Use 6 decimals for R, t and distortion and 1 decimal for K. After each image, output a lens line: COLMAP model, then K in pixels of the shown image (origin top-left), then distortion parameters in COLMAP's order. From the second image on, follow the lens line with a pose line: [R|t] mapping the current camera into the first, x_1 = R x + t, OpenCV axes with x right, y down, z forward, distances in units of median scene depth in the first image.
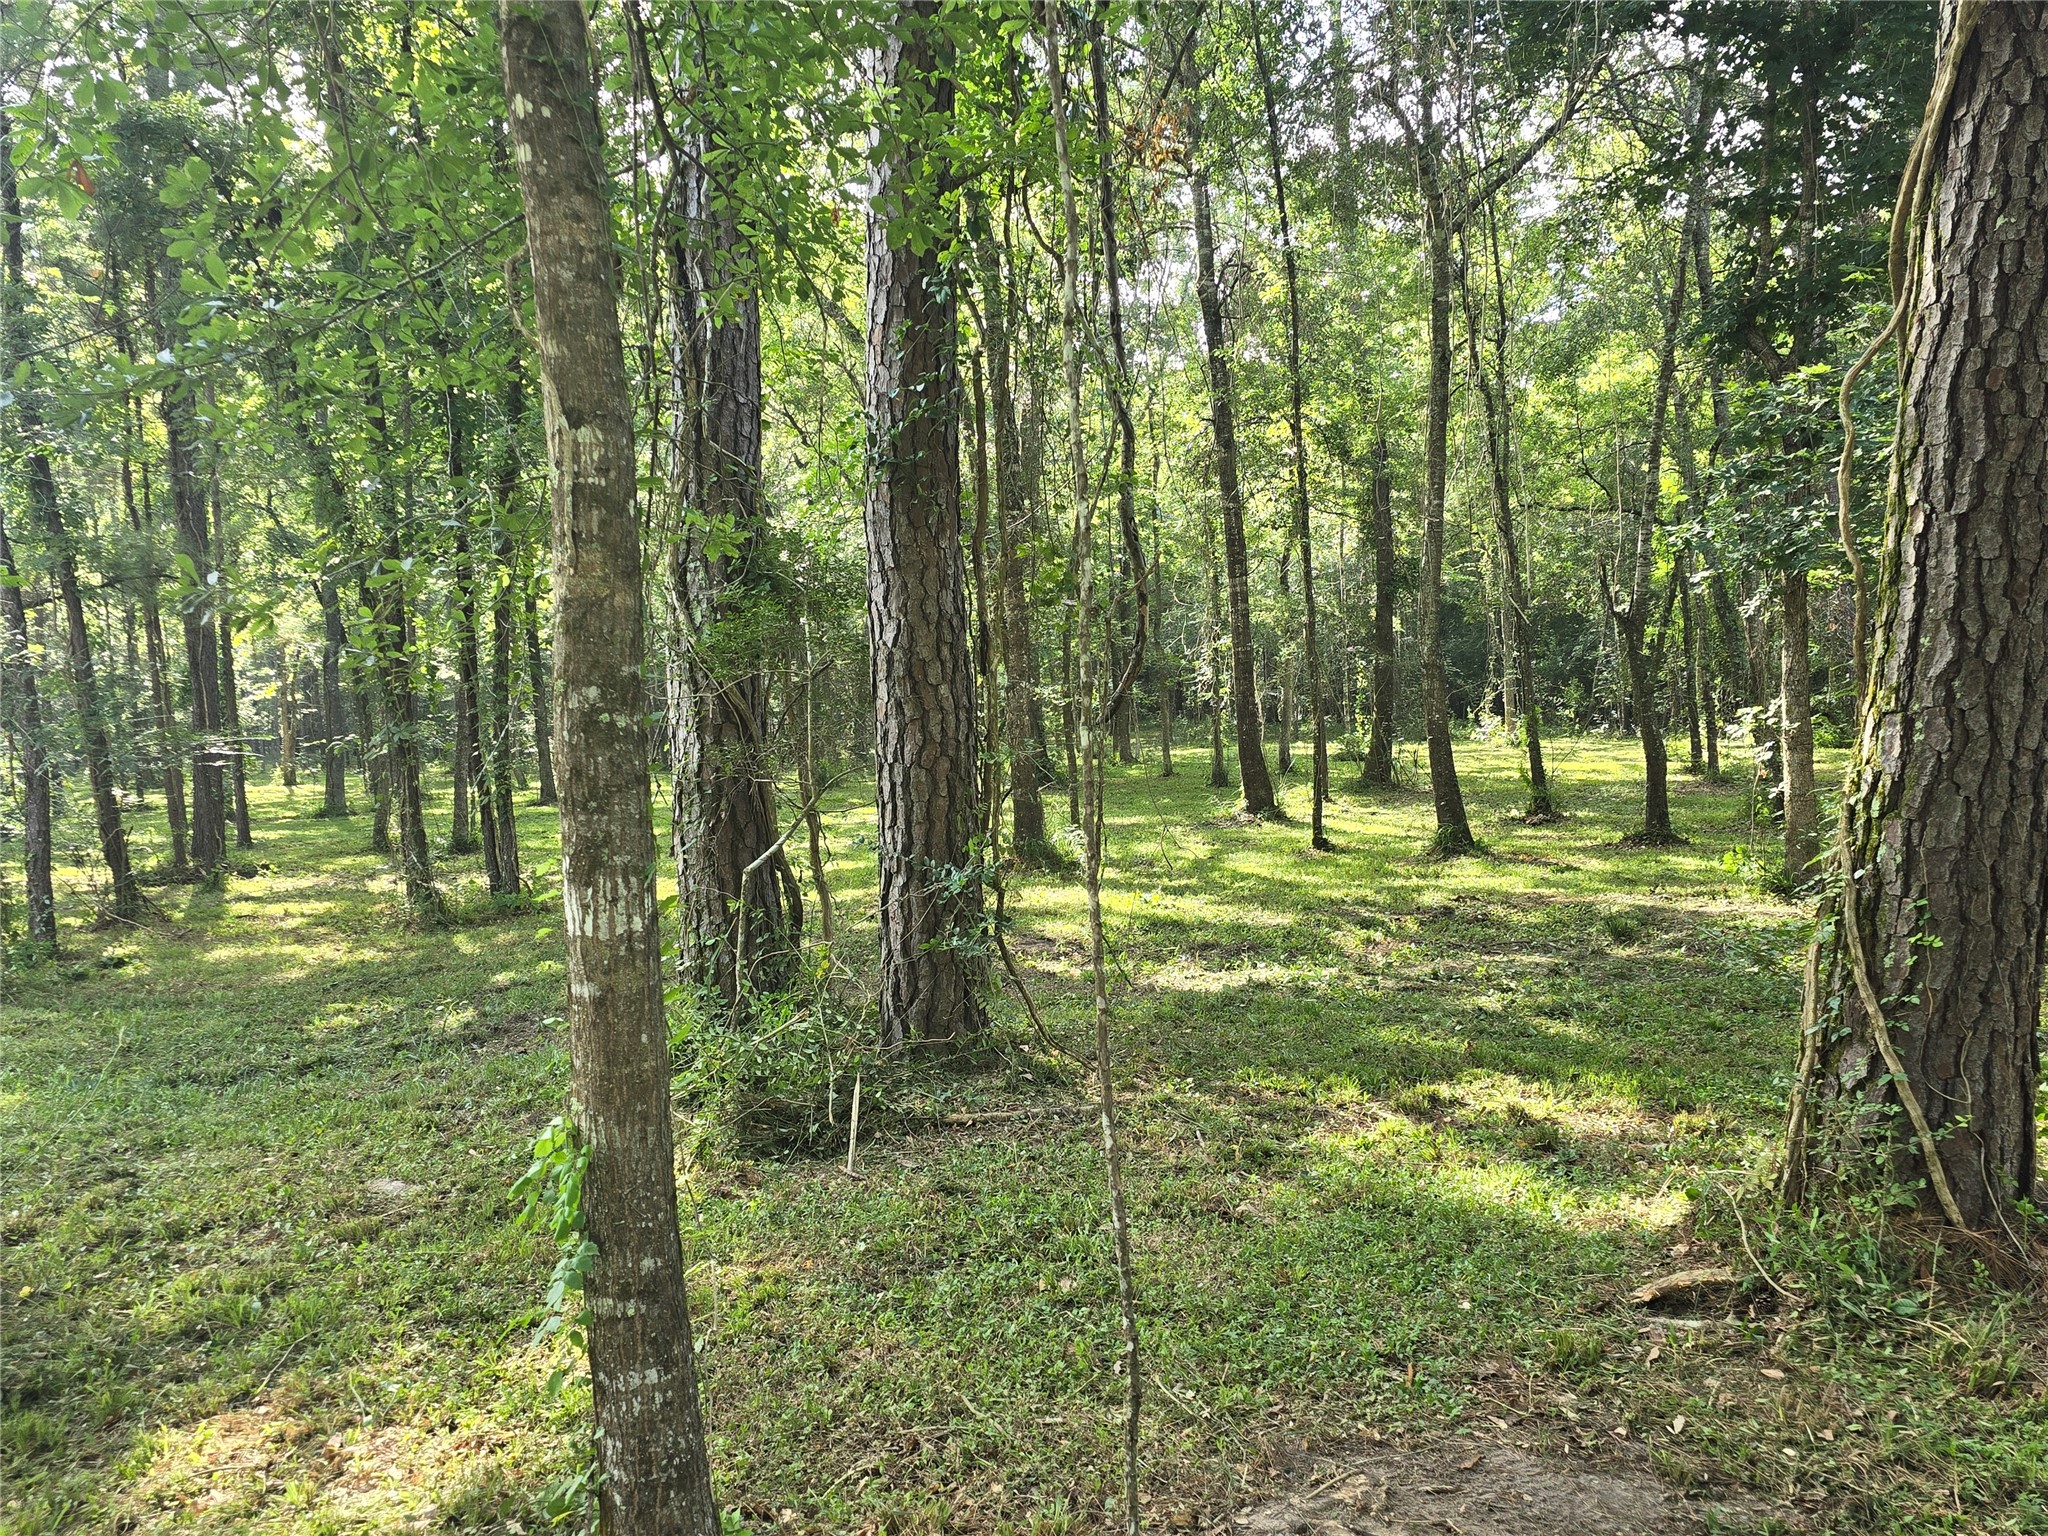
lens RADIAL K [[1600.8, 0, 1088.0], [0, 1600.8, 795.3], [0, 0, 1]] dist [0.019878, -0.004118]
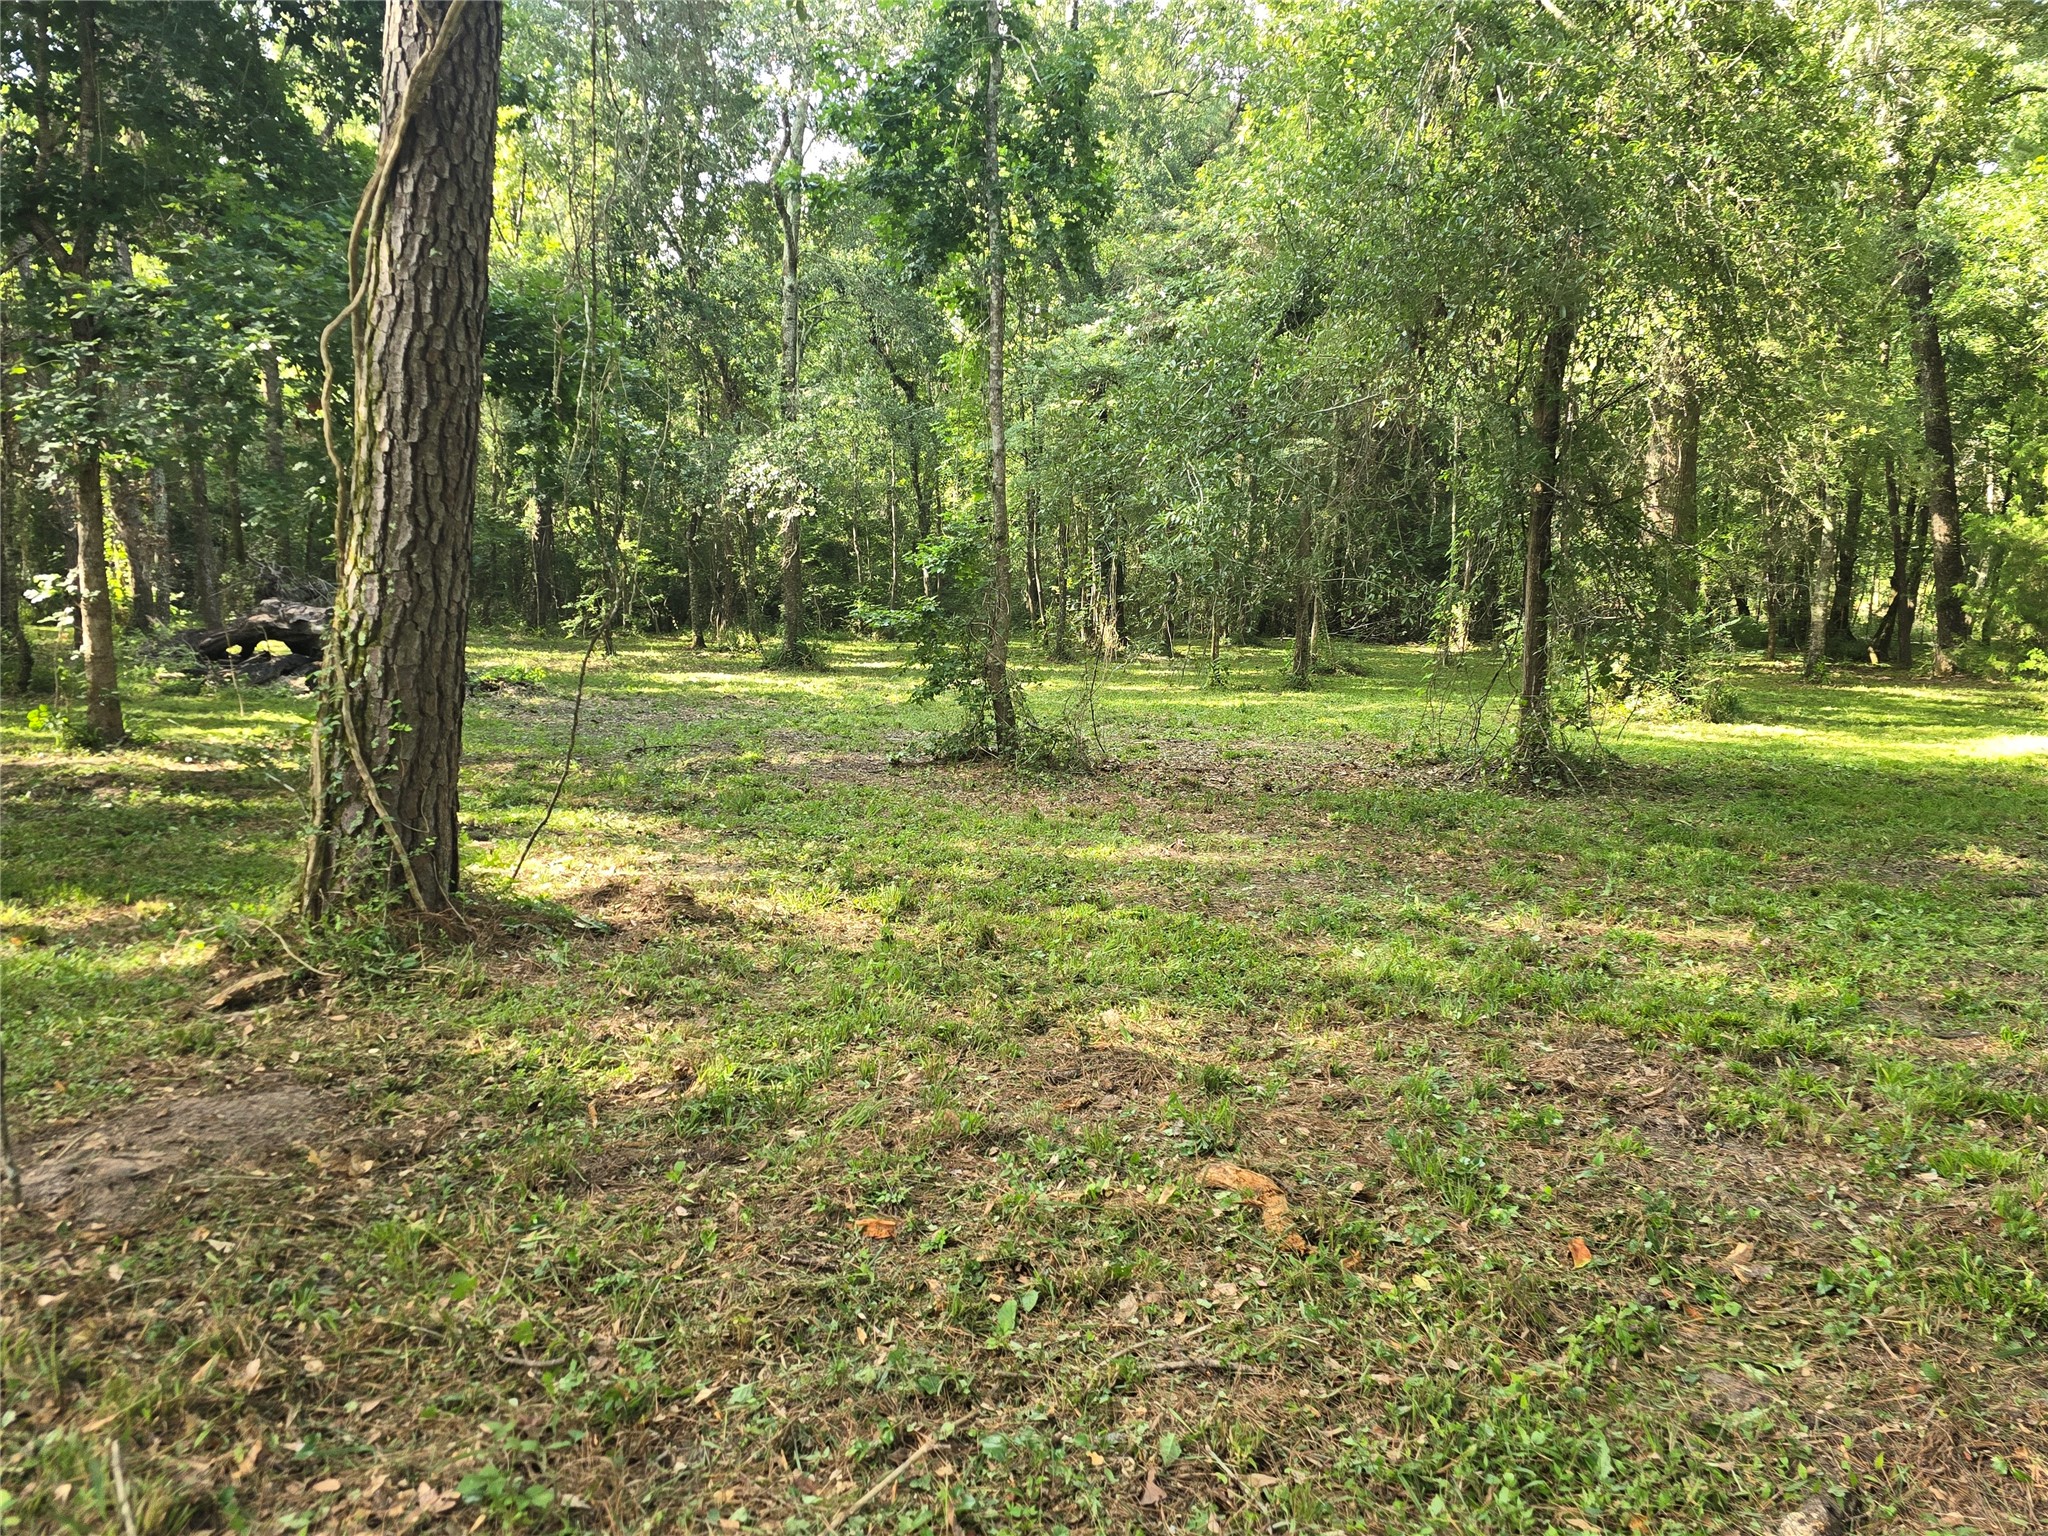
lens RADIAL K [[1600.8, 0, 1011.7], [0, 1600.8, 776.9], [0, 0, 1]] dist [0.019878, -0.004118]
pose [[0.510257, -0.047732, 0.858696, -0.463870], [0.001593, 0.998509, 0.054557, 0.054626], [-0.860020, -0.026470, 0.509573, -0.245805]]
